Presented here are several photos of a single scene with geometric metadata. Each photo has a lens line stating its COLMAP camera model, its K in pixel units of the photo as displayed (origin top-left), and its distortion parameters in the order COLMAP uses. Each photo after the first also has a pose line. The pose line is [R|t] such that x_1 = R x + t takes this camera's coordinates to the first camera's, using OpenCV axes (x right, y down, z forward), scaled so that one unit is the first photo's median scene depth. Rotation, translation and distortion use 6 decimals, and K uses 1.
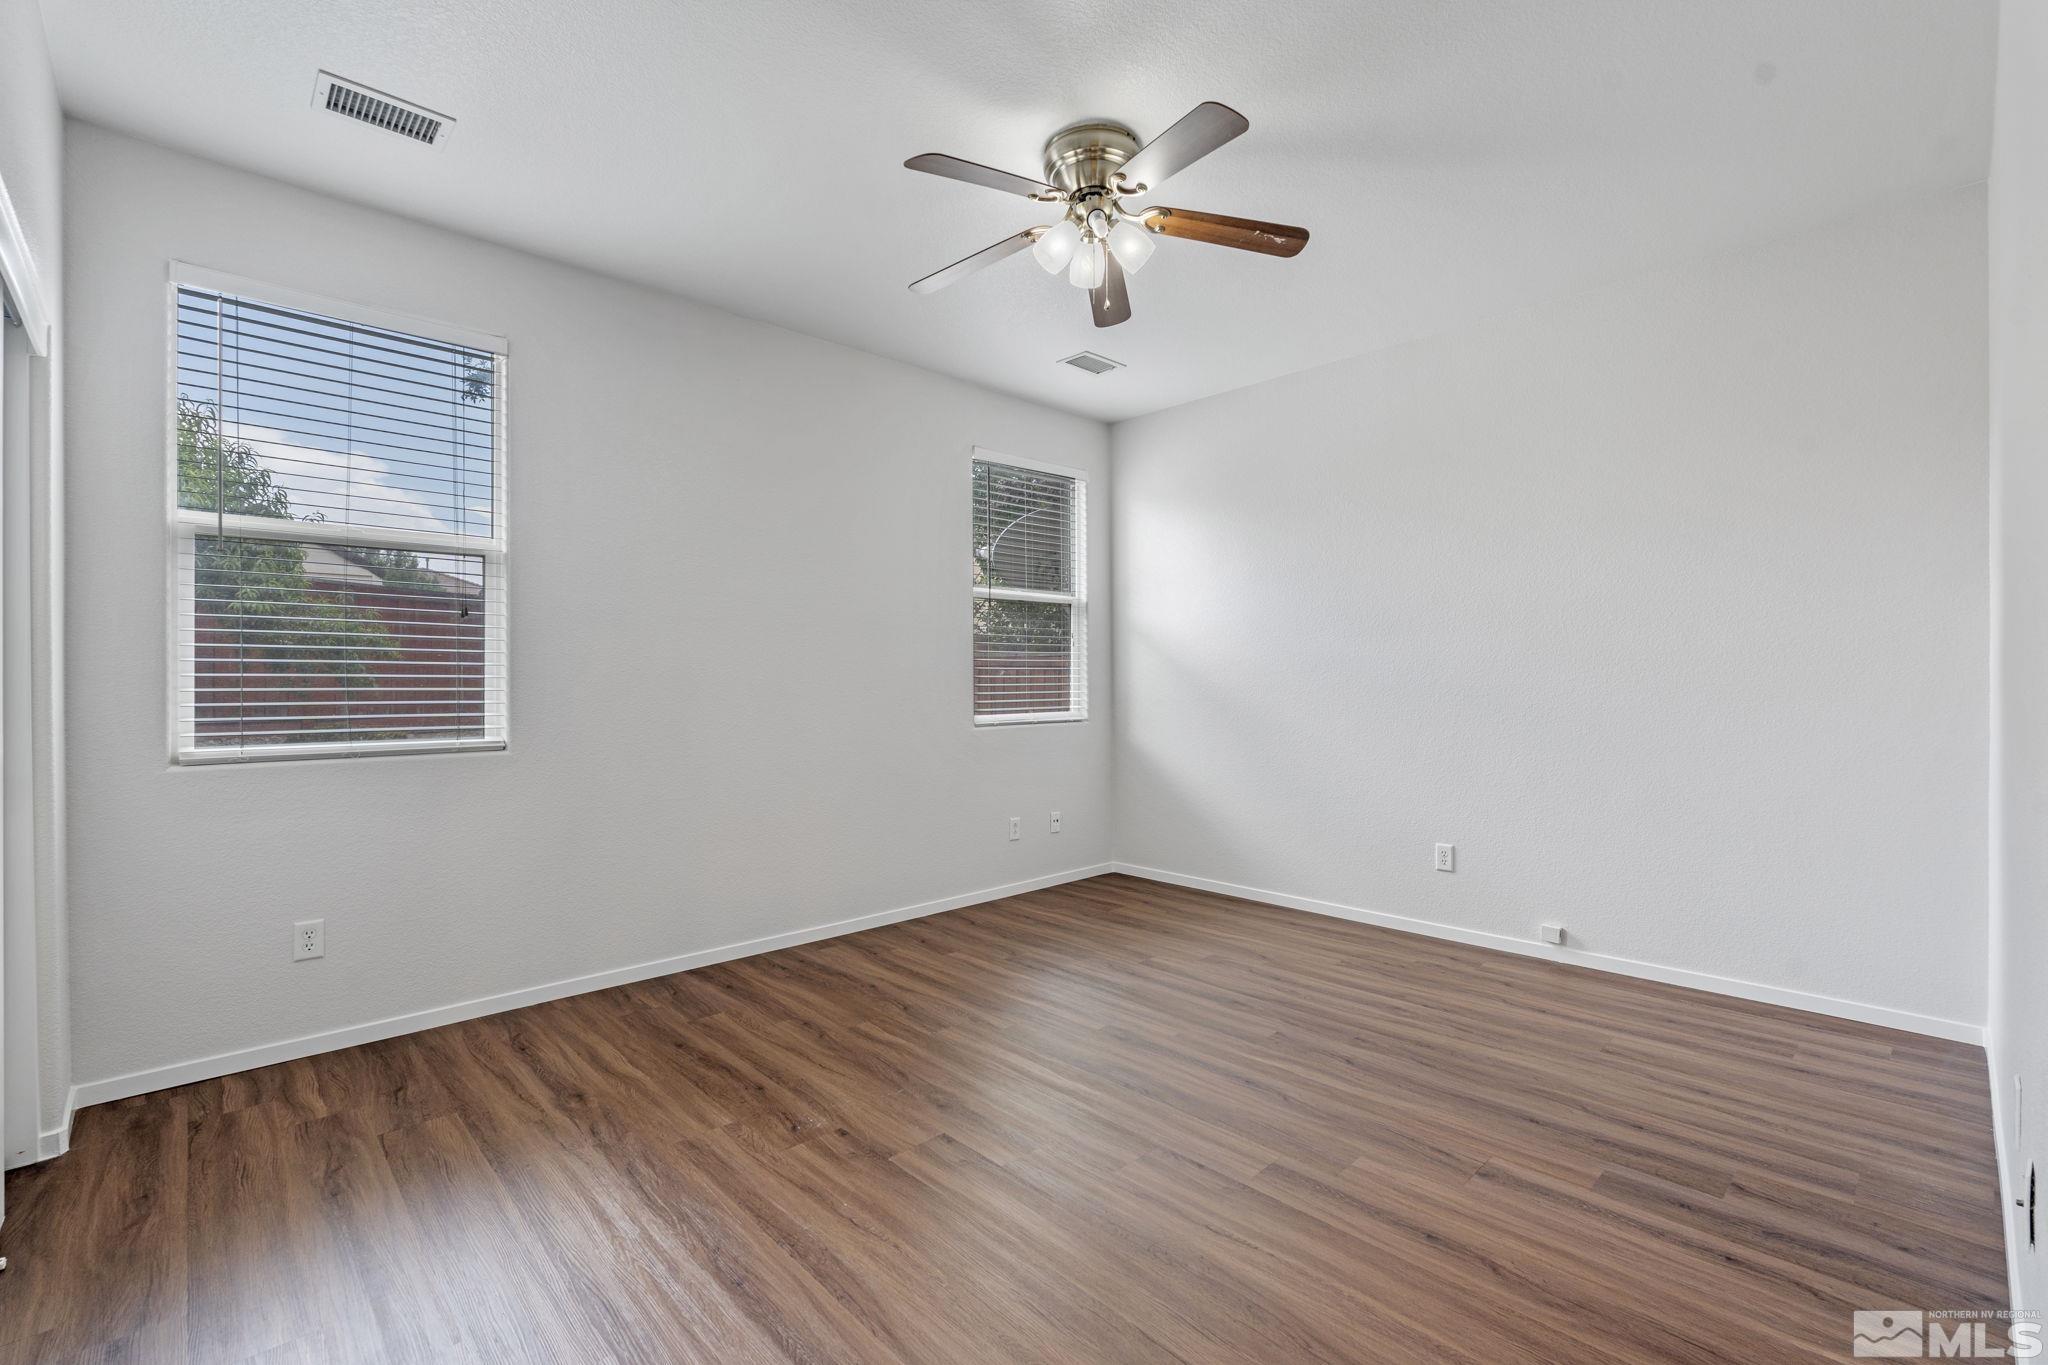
lens RADIAL K [[891.6, 0, 1023.2], [0, 891.6, 684.8], [0, 0, 1]] dist [-0.003611, 0.000569]
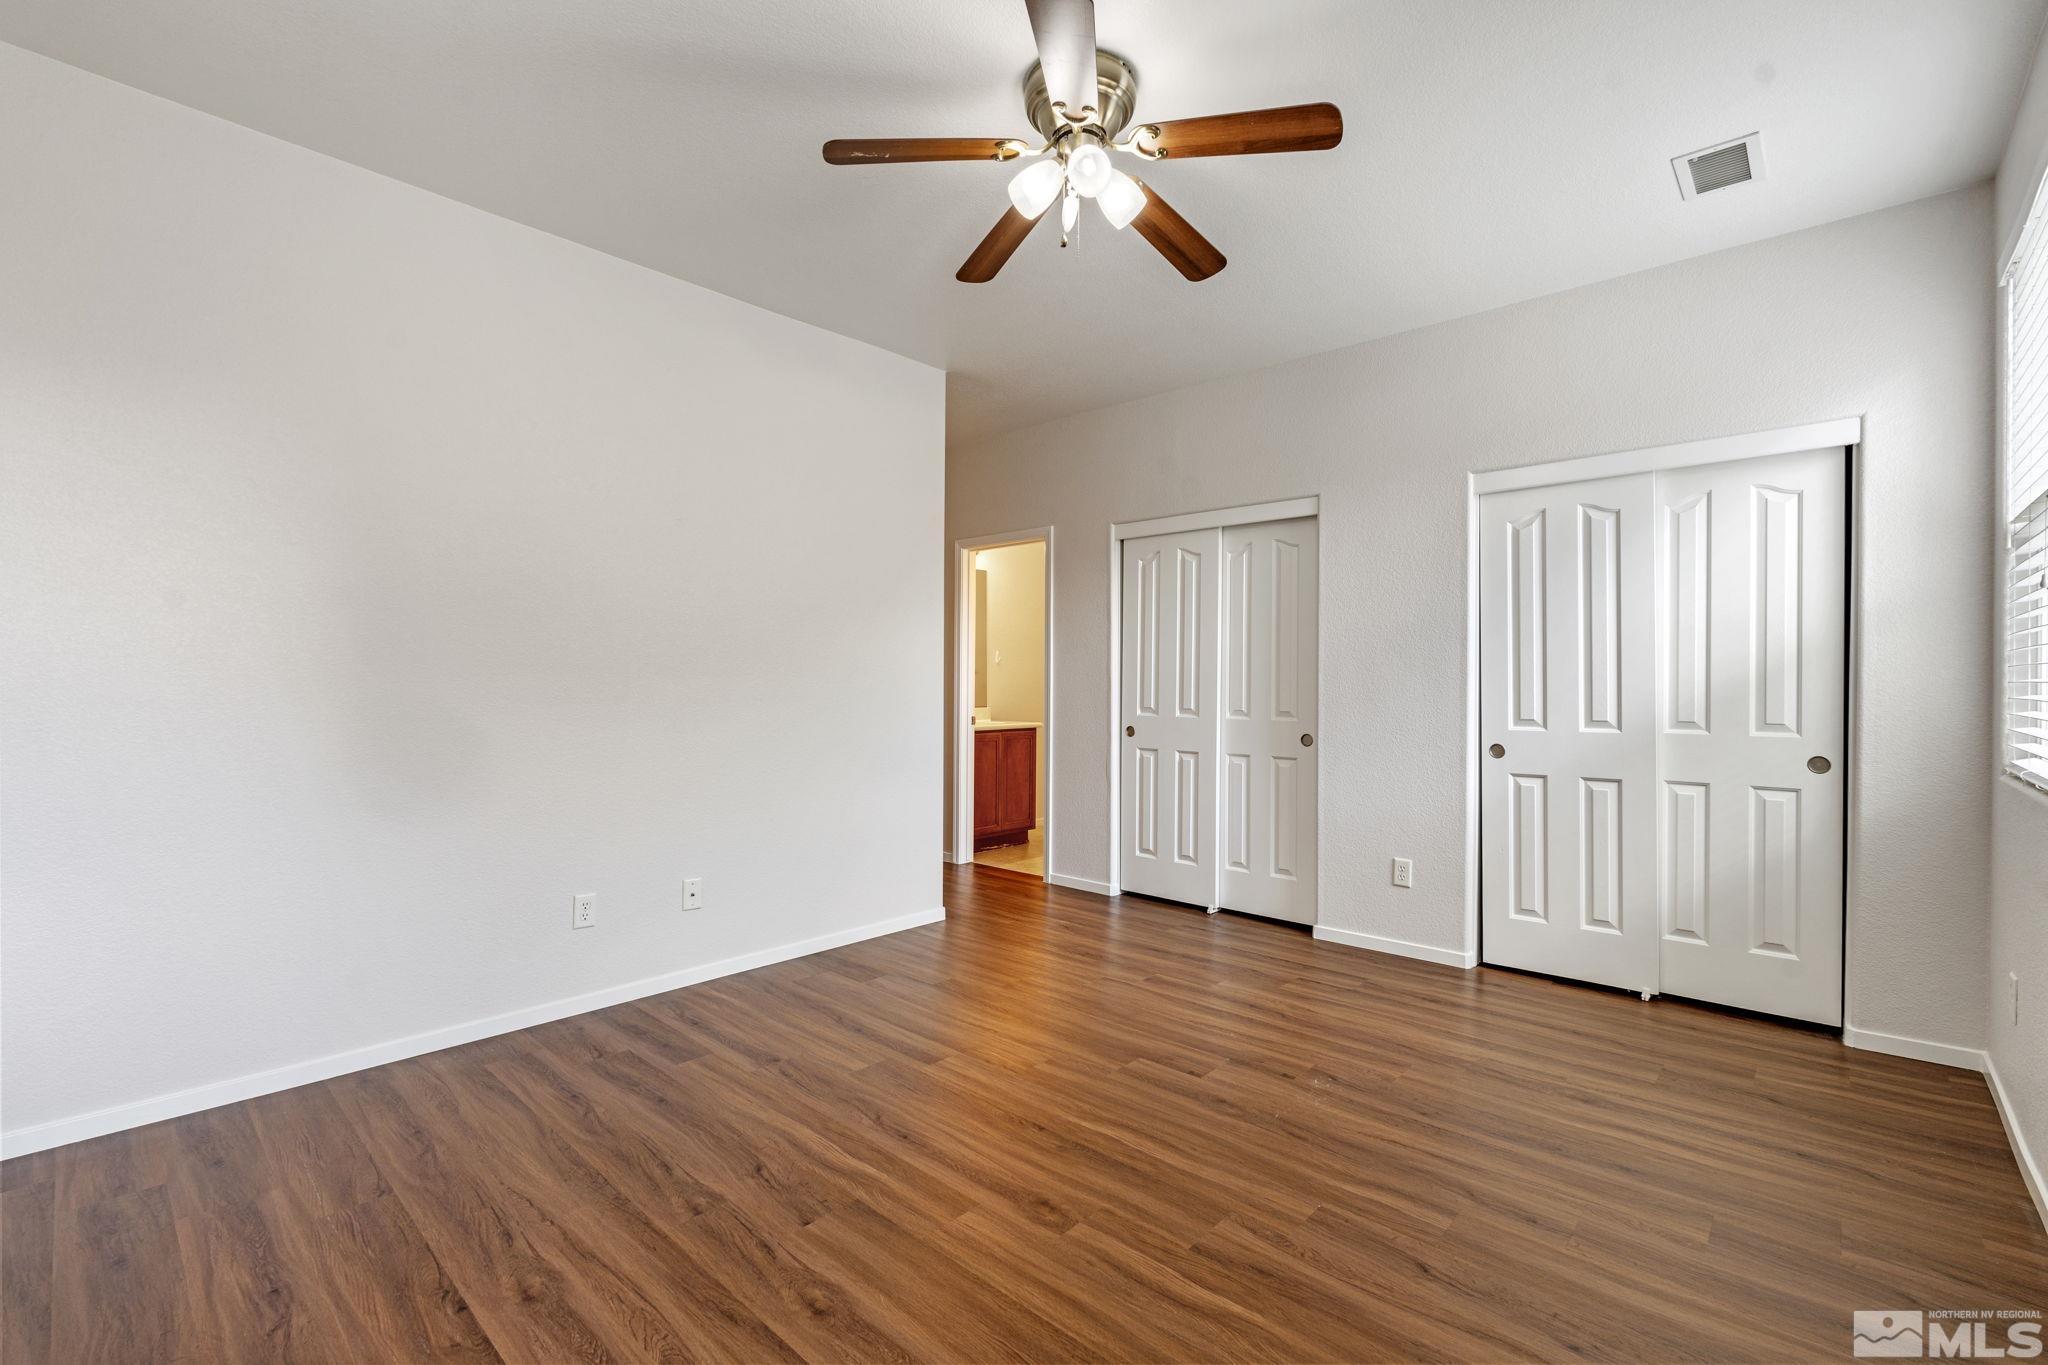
lens RADIAL K [[891.6, 0, 1023.2], [0, 891.6, 684.8], [0, 0, 1]] dist [-0.003611, 0.000569]
pose [[-0.997613, -0.000182, -0.069057, 0.193012], [-0.000463, 0.999992, 0.004059, -0.009777], [0.069056, 0.004081, -0.997604, 1.864104]]
